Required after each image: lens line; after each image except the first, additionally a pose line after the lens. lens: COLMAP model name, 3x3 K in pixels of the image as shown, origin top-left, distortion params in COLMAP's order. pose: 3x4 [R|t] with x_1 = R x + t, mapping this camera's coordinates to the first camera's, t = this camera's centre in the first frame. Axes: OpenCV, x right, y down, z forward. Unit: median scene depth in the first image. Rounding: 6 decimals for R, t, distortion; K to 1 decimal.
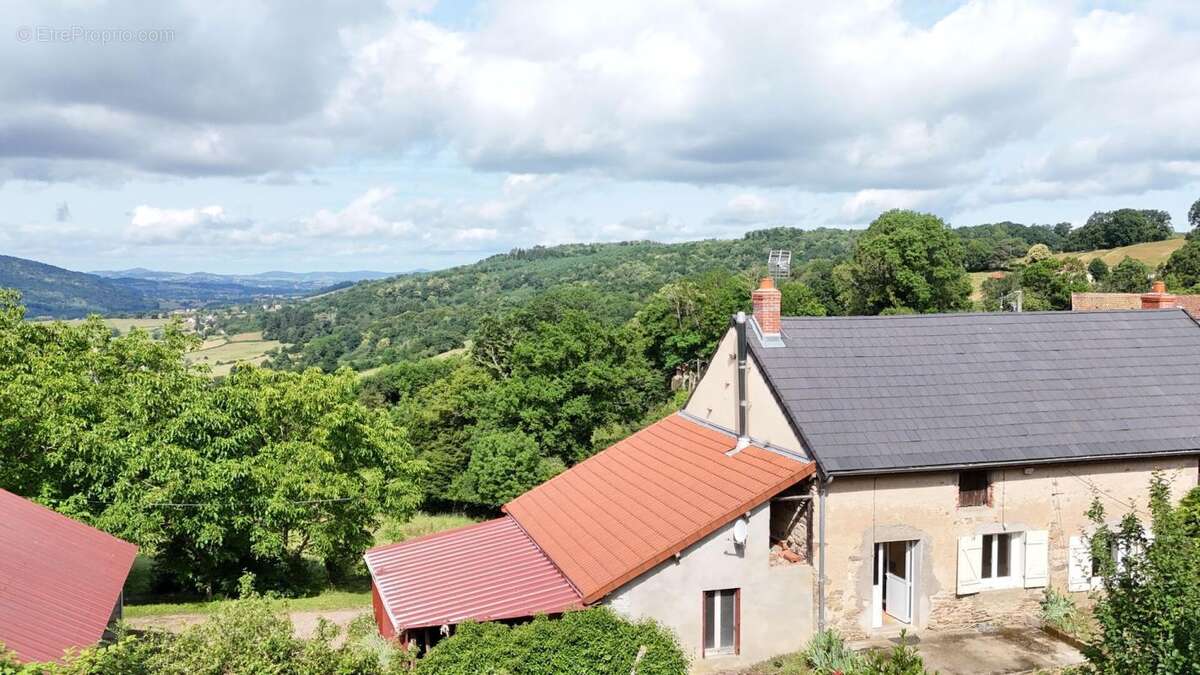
lens RADIAL K [[972.4, 0, 600.0], [0, 972.4, 337.5], [0, 0, 1]] dist [0.000130, -0.002192]
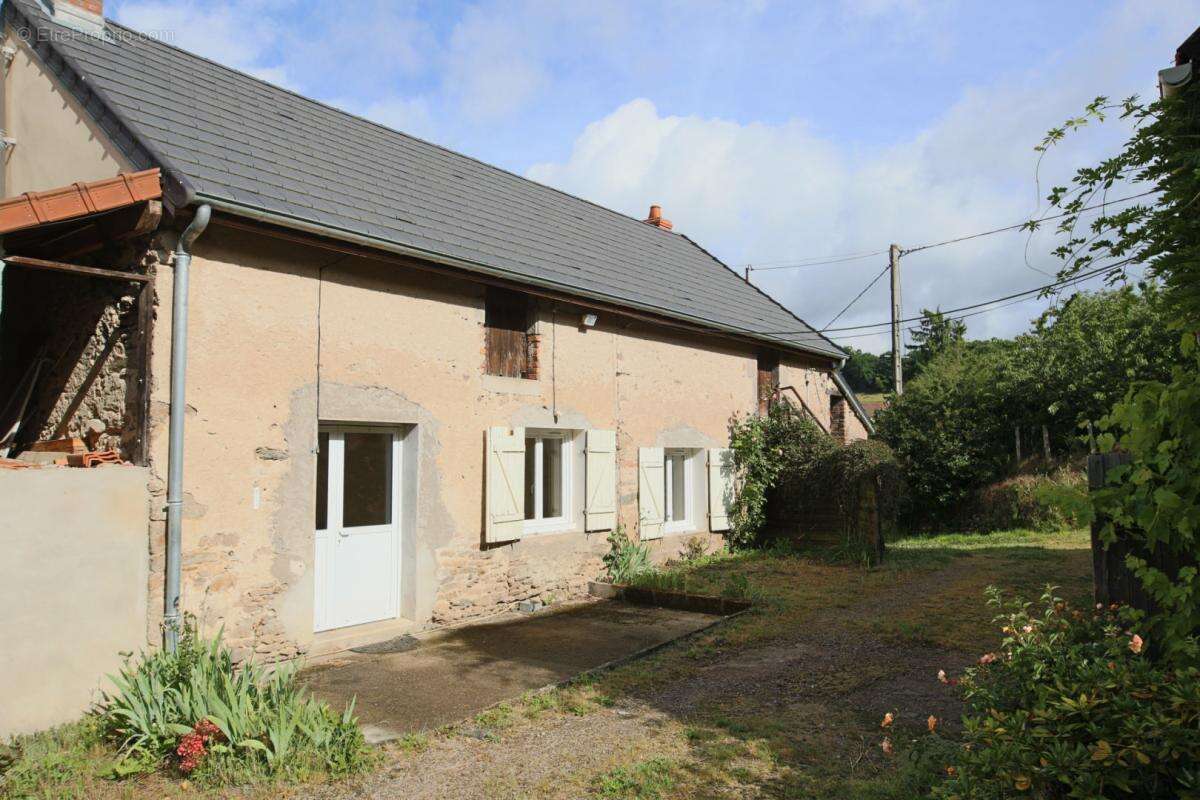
lens RADIAL K [[811.2, 0, 600.0], [0, 811.2, 400.0], [0, 0, 1]] dist [0.019059, -0.000426]
pose [[0.804797, 0.039634, 0.592226, 0.165162], [0.037315, 0.992416, -0.117125, 0.241561], [-0.592377, 0.116361, 0.797214, 0.623793]]
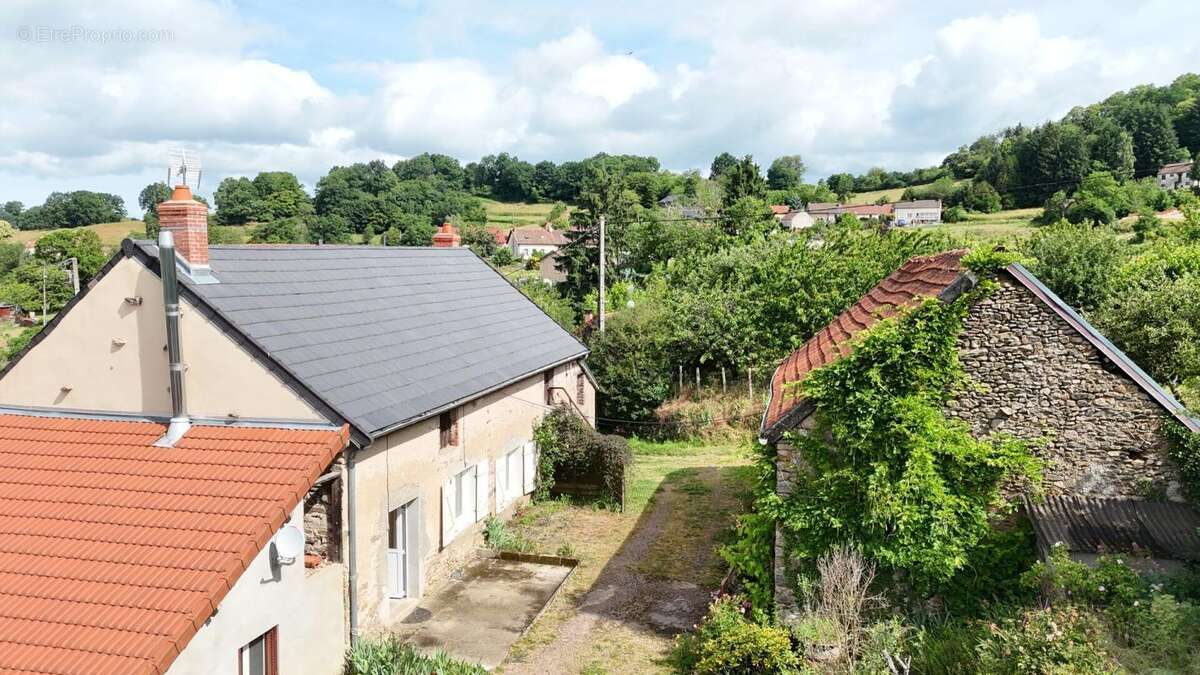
lens RADIAL K [[865.1, 0, 600.0], [0, 865.1, 337.5], [0, 0, 1]] dist [0.027861, -0.002533]
pose [[0.501141, -0.078570, 0.861791, -0.241854], [0.053811, 0.996772, 0.059585, 0.028219], [-0.863691, 0.016513, 0.503752, 0.460749]]
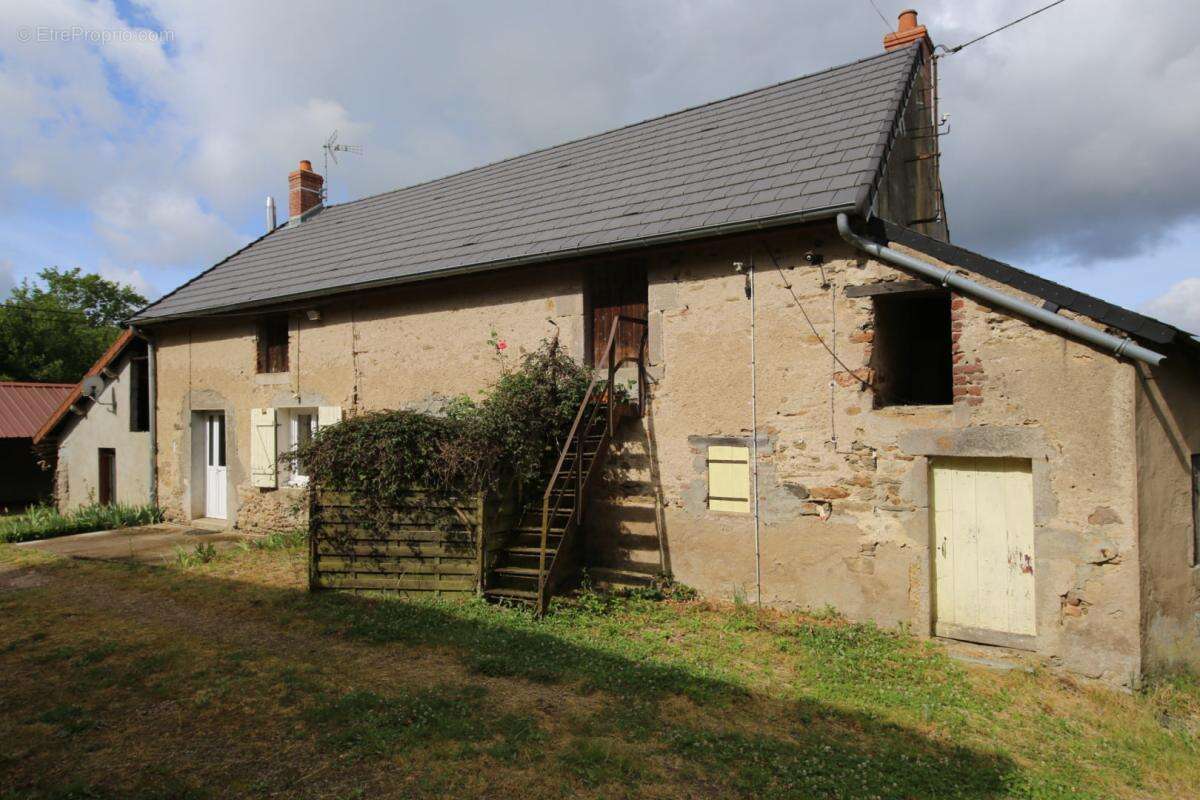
lens RADIAL K [[811.2, 0, 600.0], [0, 811.2, 400.0], [0, 0, 1]] dist [0.019059, -0.000426]
pose [[0.637604, -0.021042, -0.770076, 1.021357], [-0.034413, 0.997851, -0.055759, 0.222915], [0.769595, 0.062053, 0.635510, 0.799389]]
